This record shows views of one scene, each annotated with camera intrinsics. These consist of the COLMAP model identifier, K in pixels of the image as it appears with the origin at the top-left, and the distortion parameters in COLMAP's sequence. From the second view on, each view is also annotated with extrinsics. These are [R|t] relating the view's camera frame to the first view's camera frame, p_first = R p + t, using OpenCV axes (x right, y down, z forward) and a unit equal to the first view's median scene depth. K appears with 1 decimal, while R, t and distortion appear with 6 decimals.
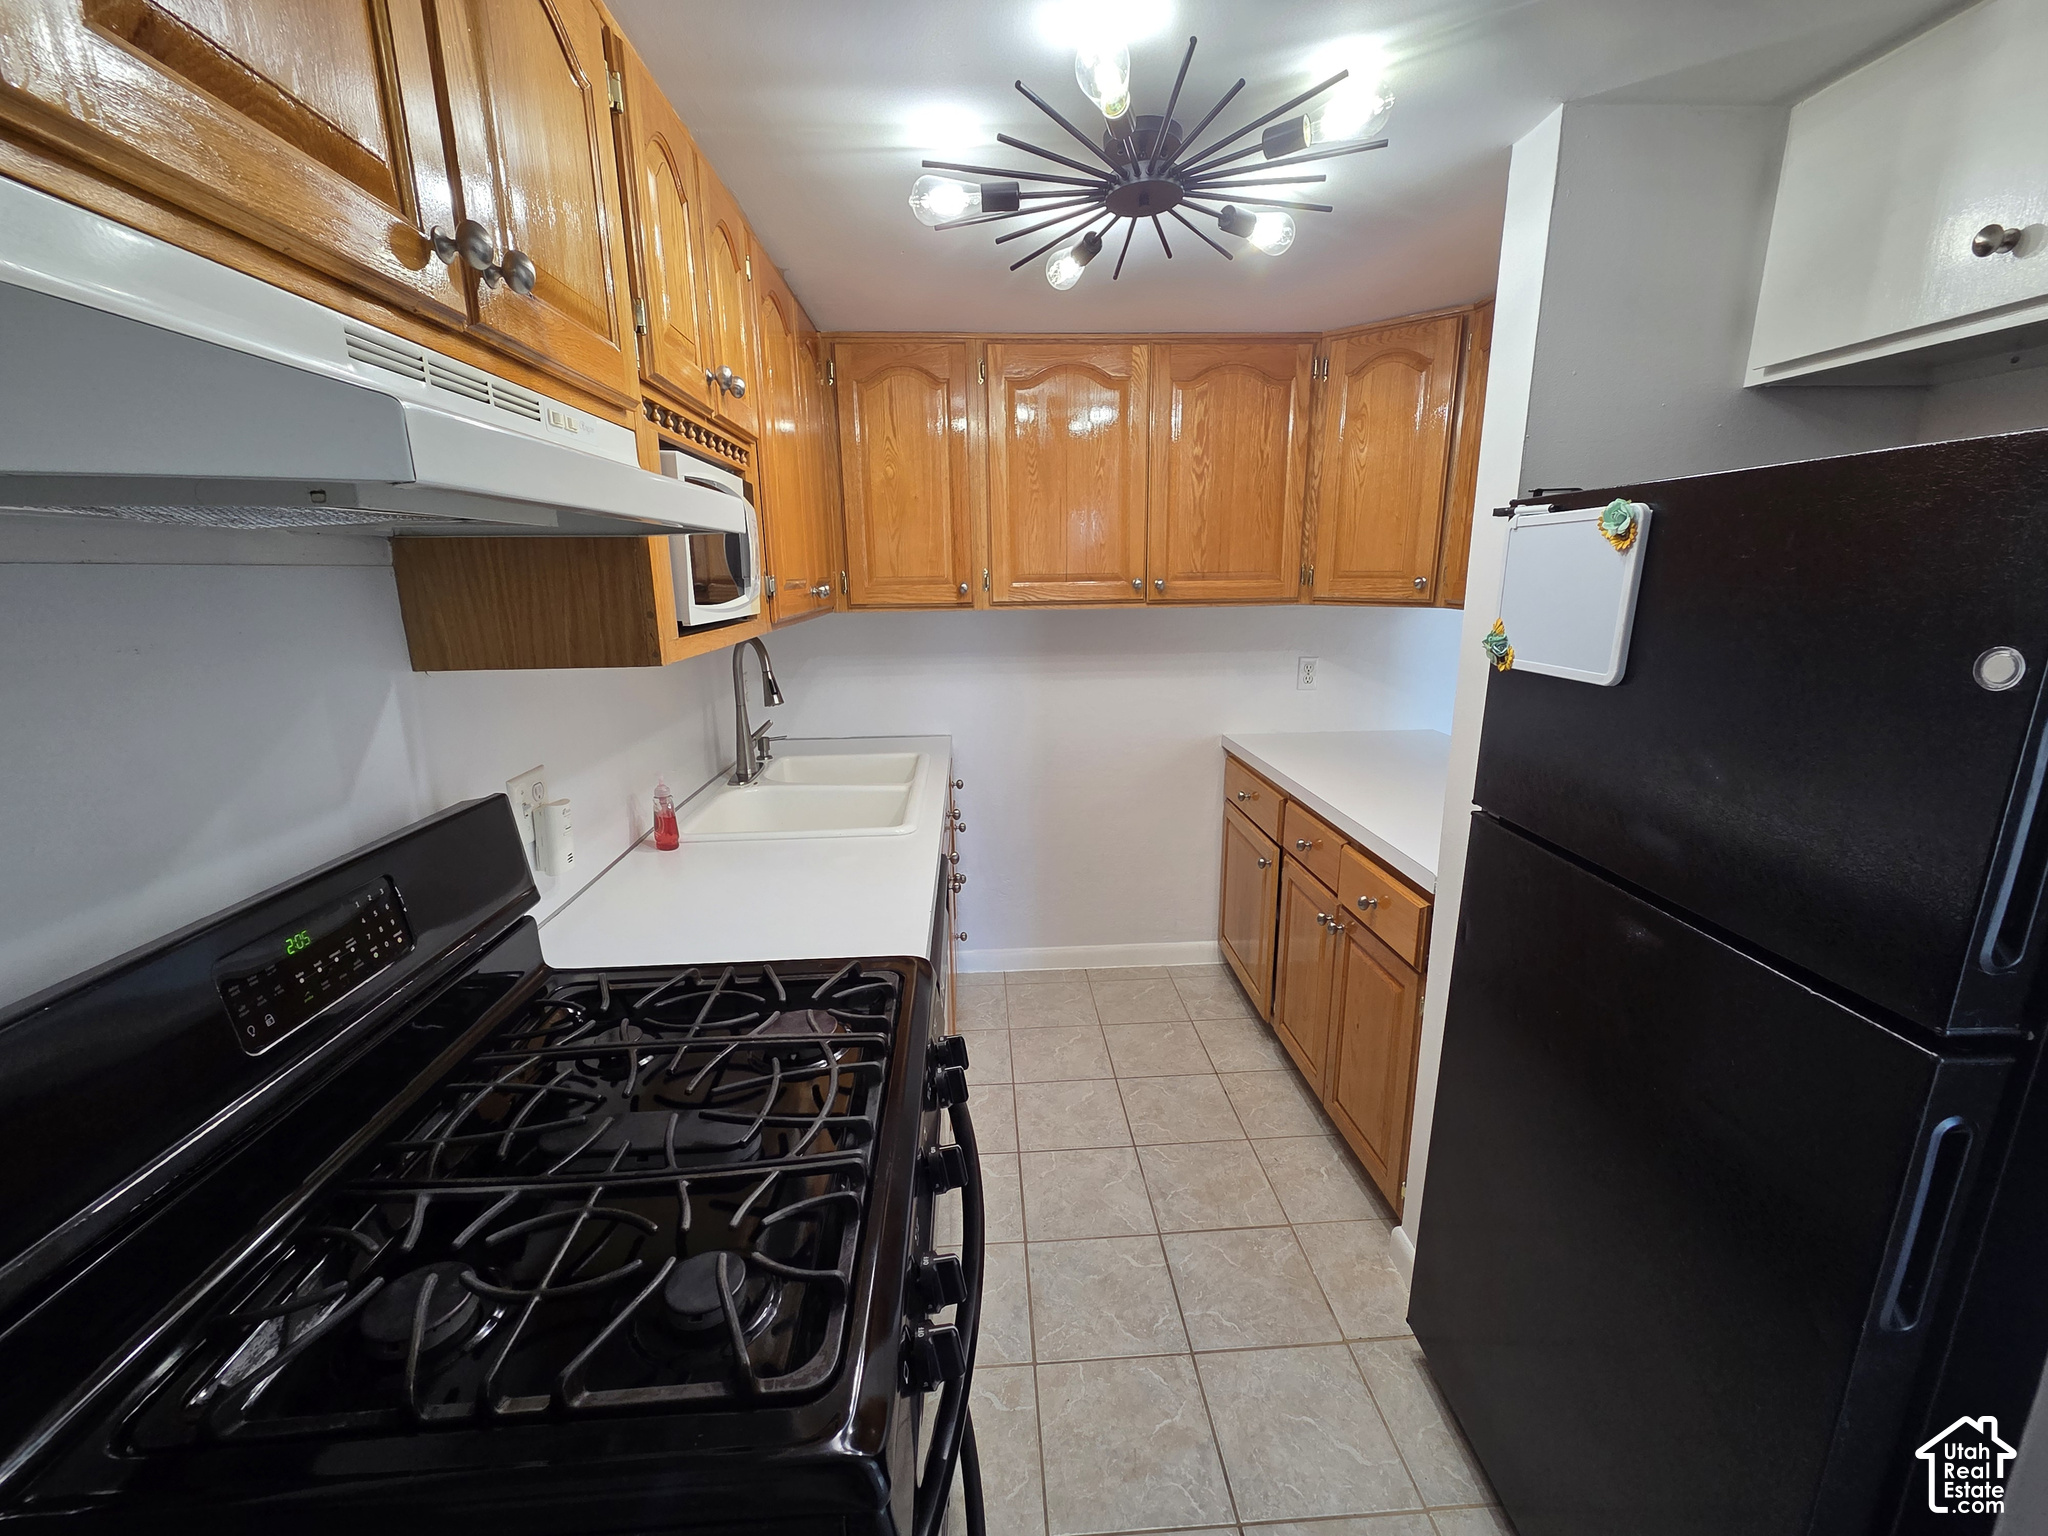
lens RADIAL K [[855.1, 0, 1018.4], [0, 855.1, 776.1], [0, 0, 1]] dist [0.000739, -0.000489]
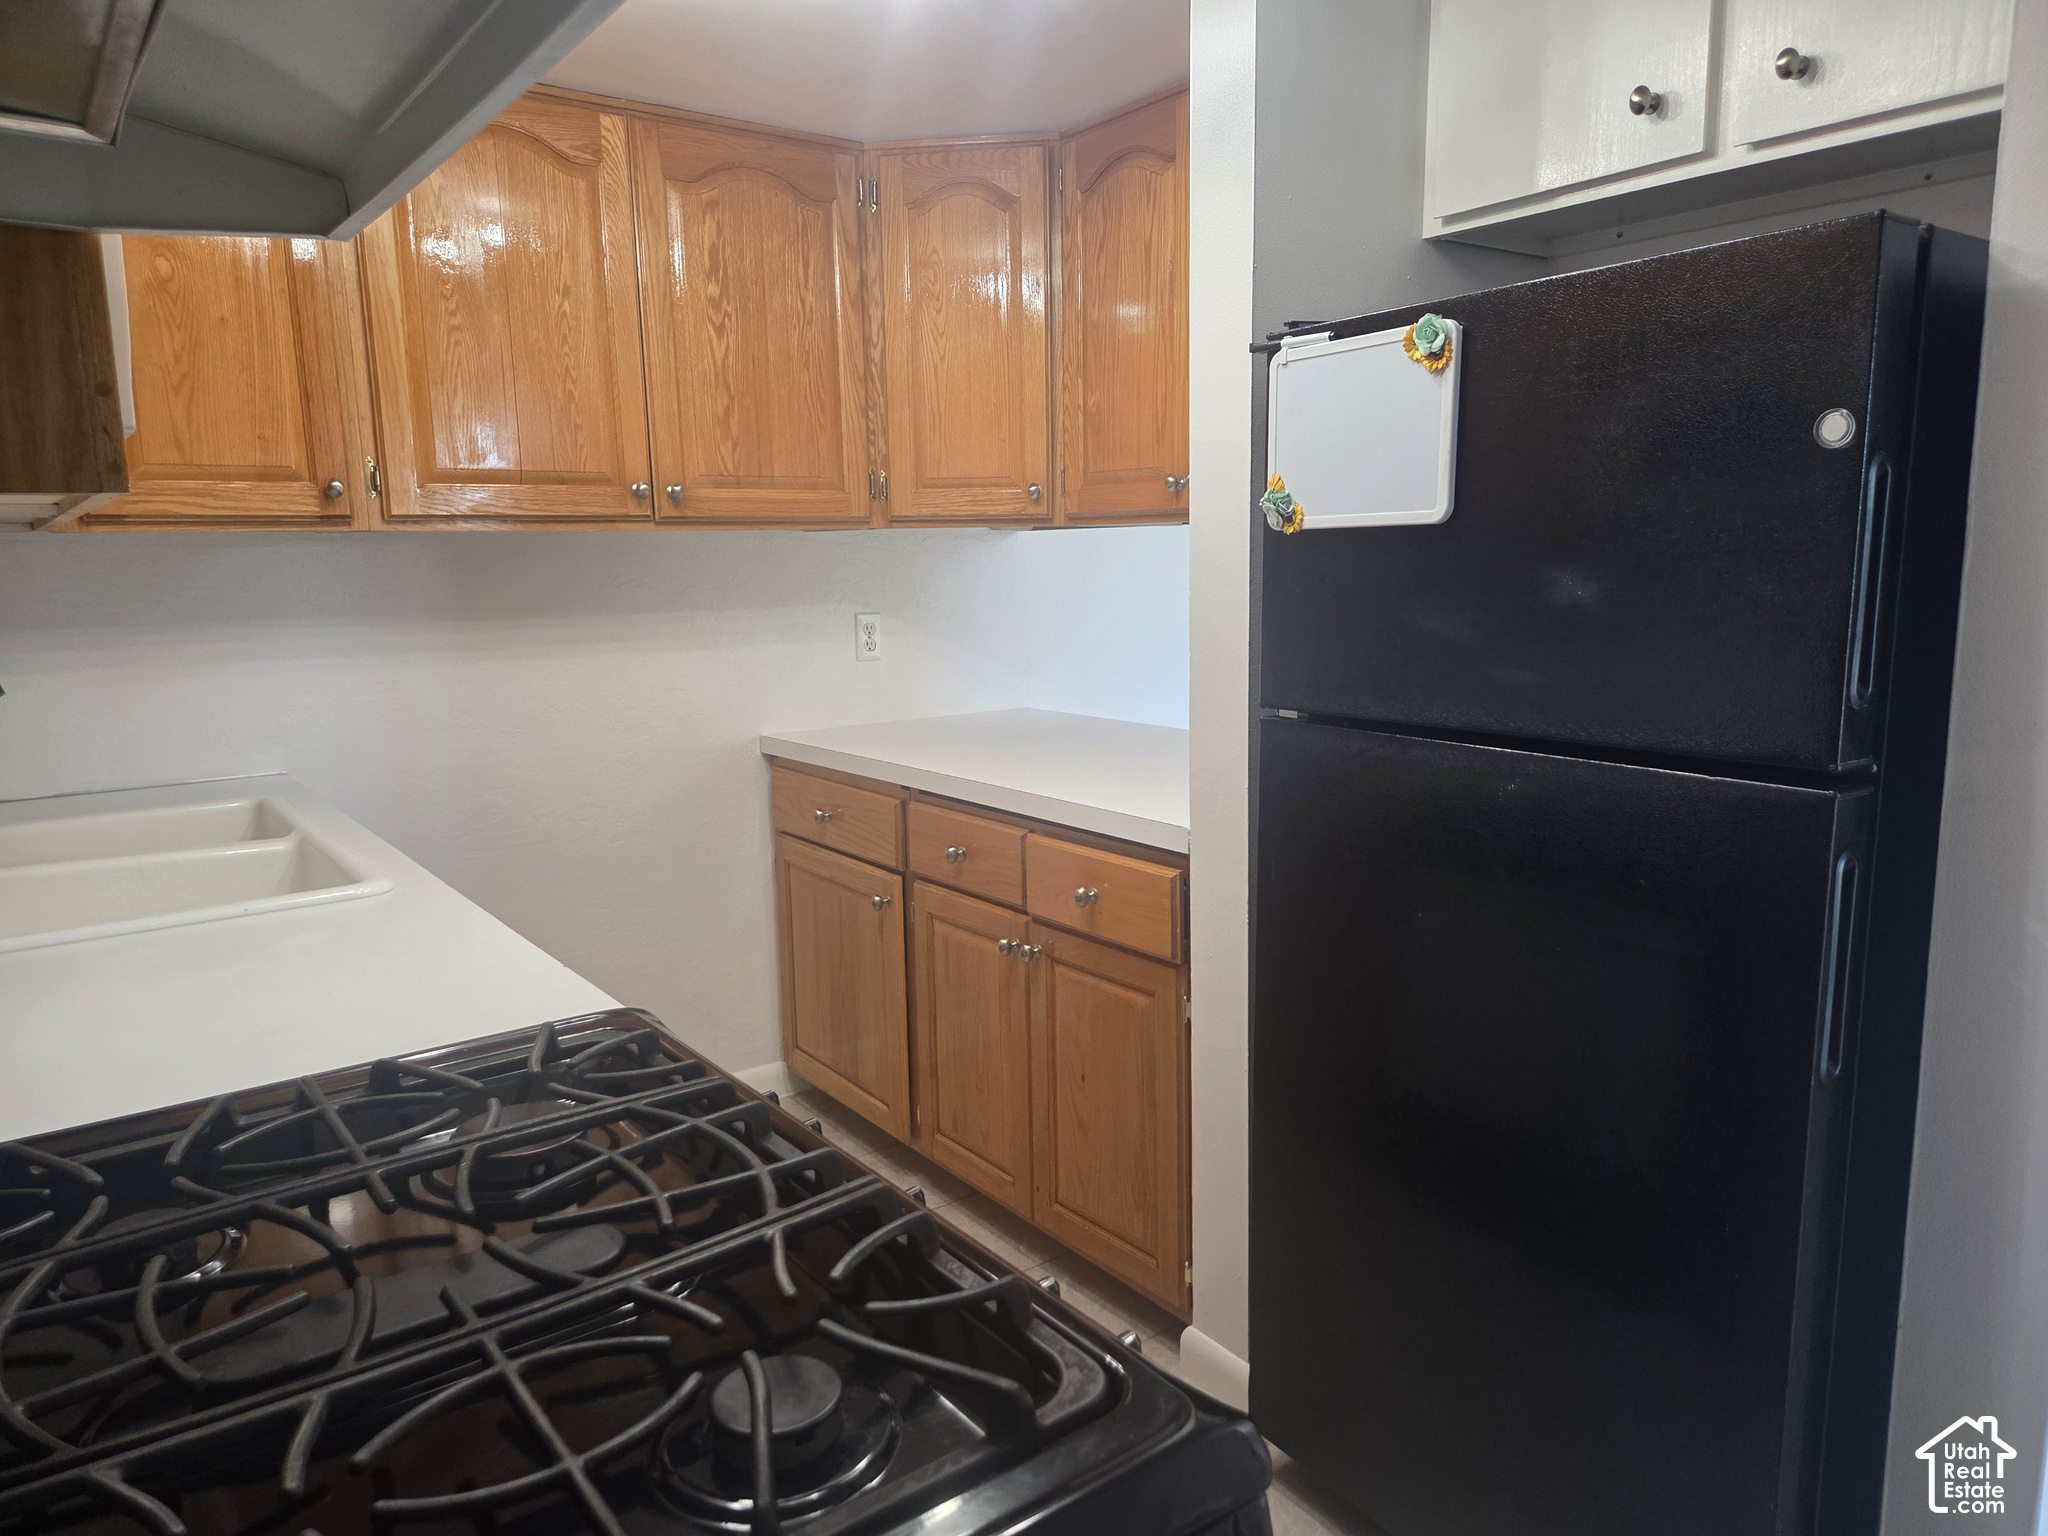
lens RADIAL K [[1376.0, 0, 1028.4], [0, 1376.0, 777.5], [0, 0, 1]] dist [0.069042, -0.072903]
pose [[0.834393, -0.091460, 0.543528, -0.213507], [0.136083, 0.989792, -0.042355, 0.071619], [-0.534106, 0.109306, 0.838322, 0.019045]]
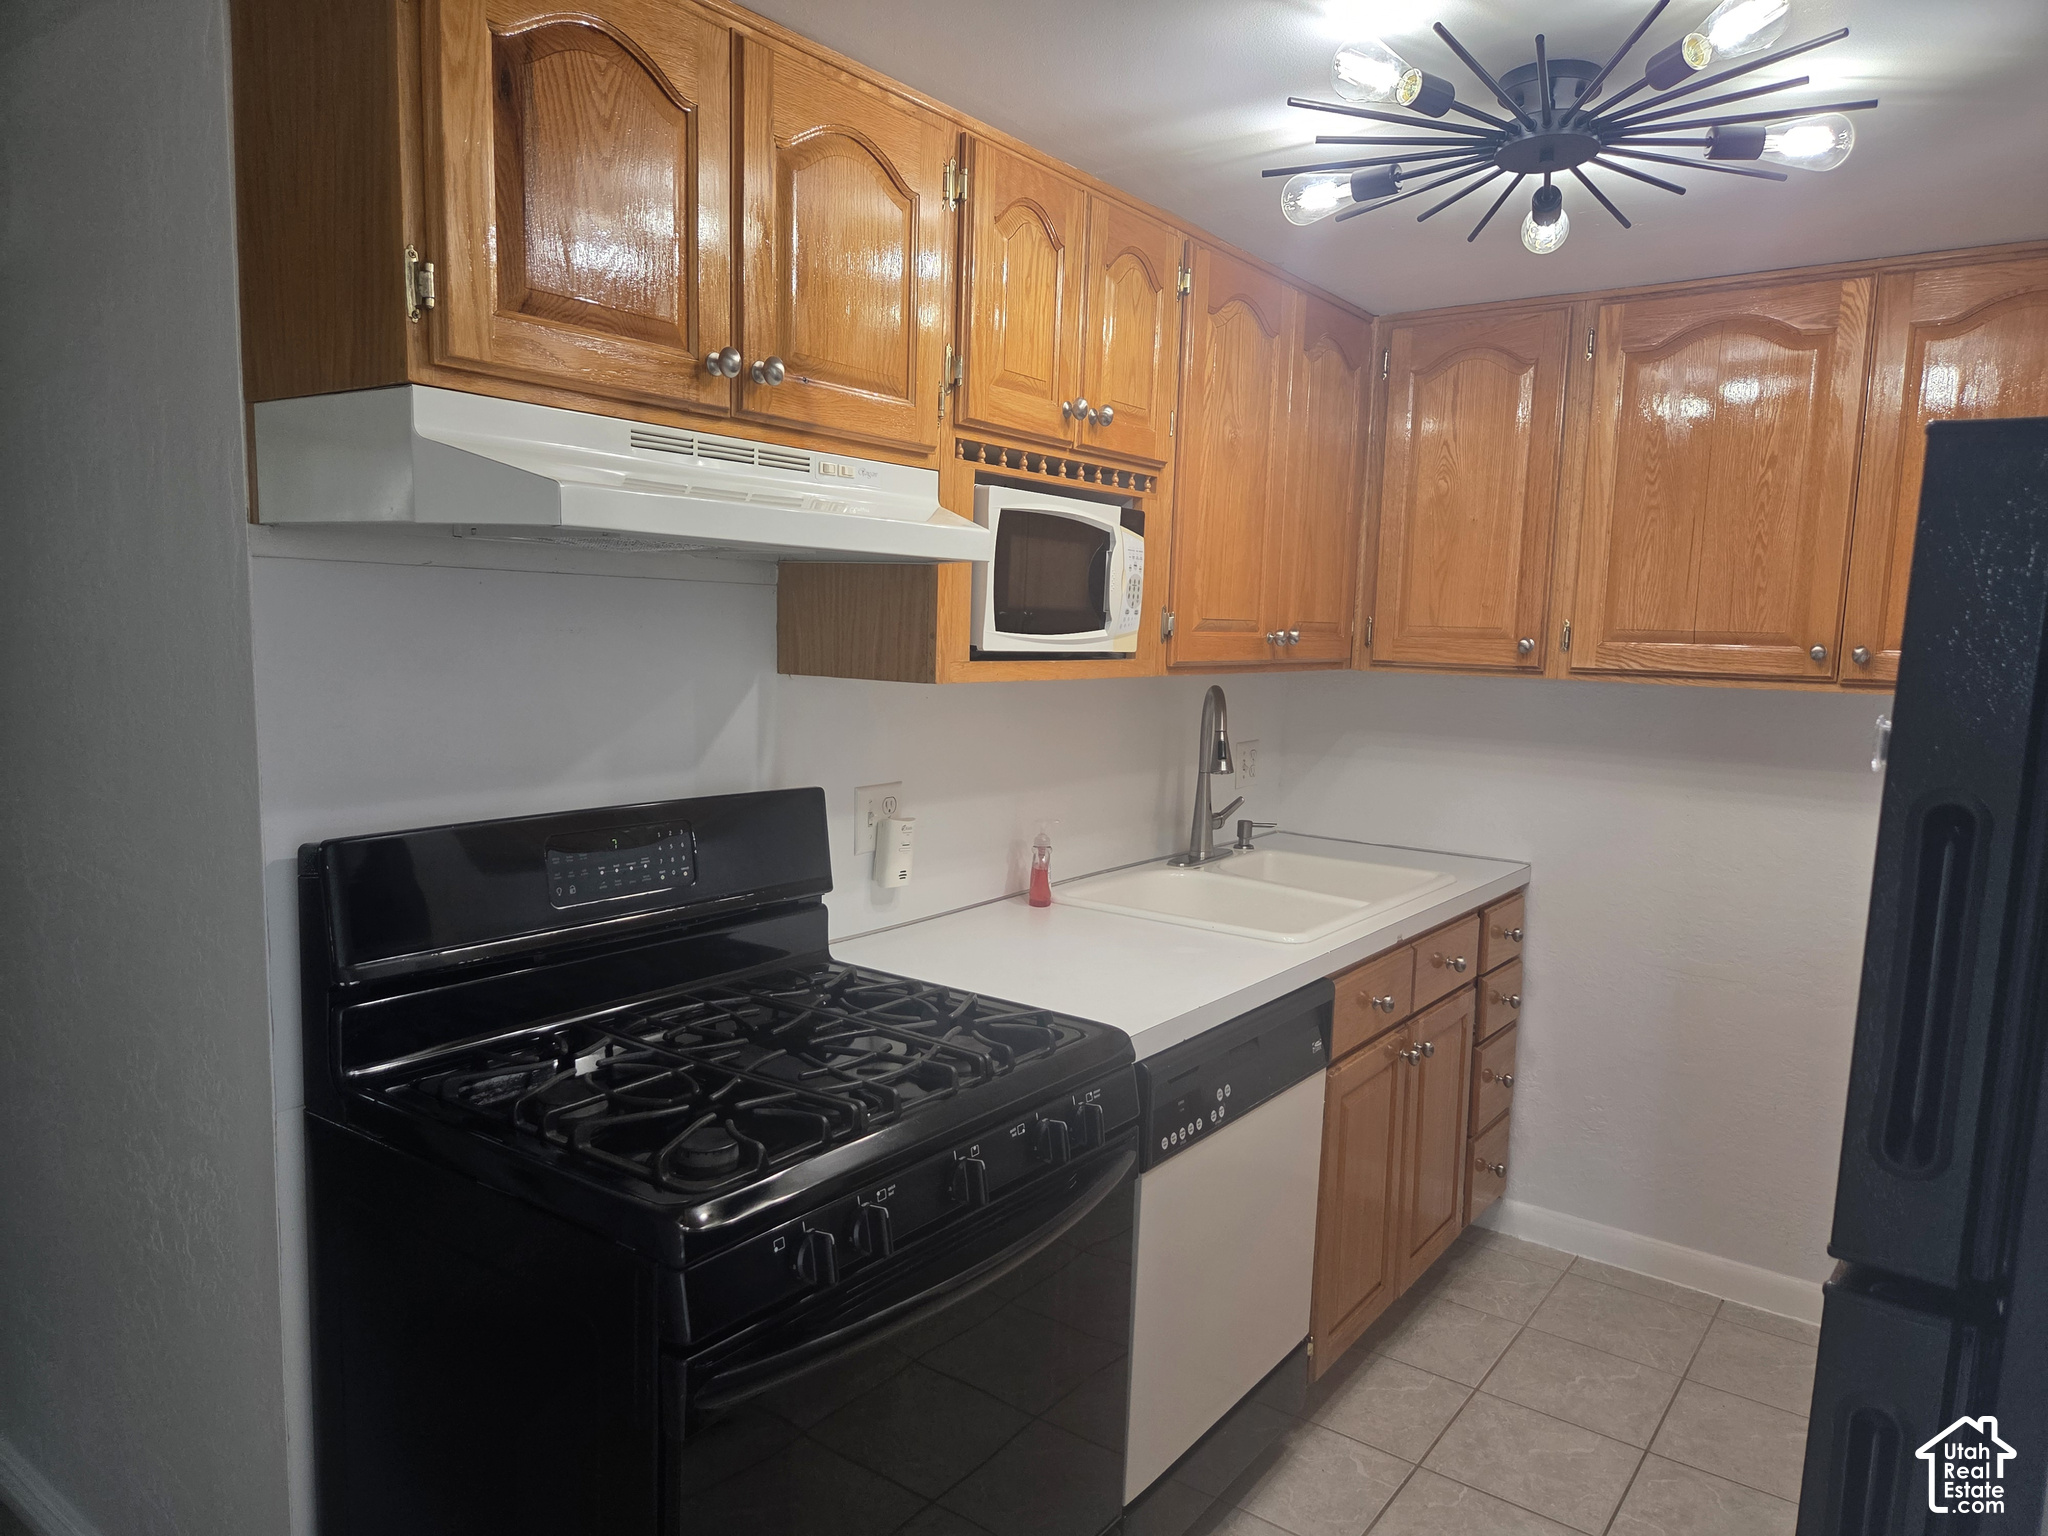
lens RADIAL K [[1359.9, 0, 1023.0], [0, 1359.9, 790.7], [0, 0, 1]] dist [0.098029, -0.101896]
pose [[0.765899, 0.116222, -0.632369, 0.372902], [-0.189834, 0.980557, -0.049703, 0.032064], [0.614297, 0.158113, 0.773071, -0.108787]]
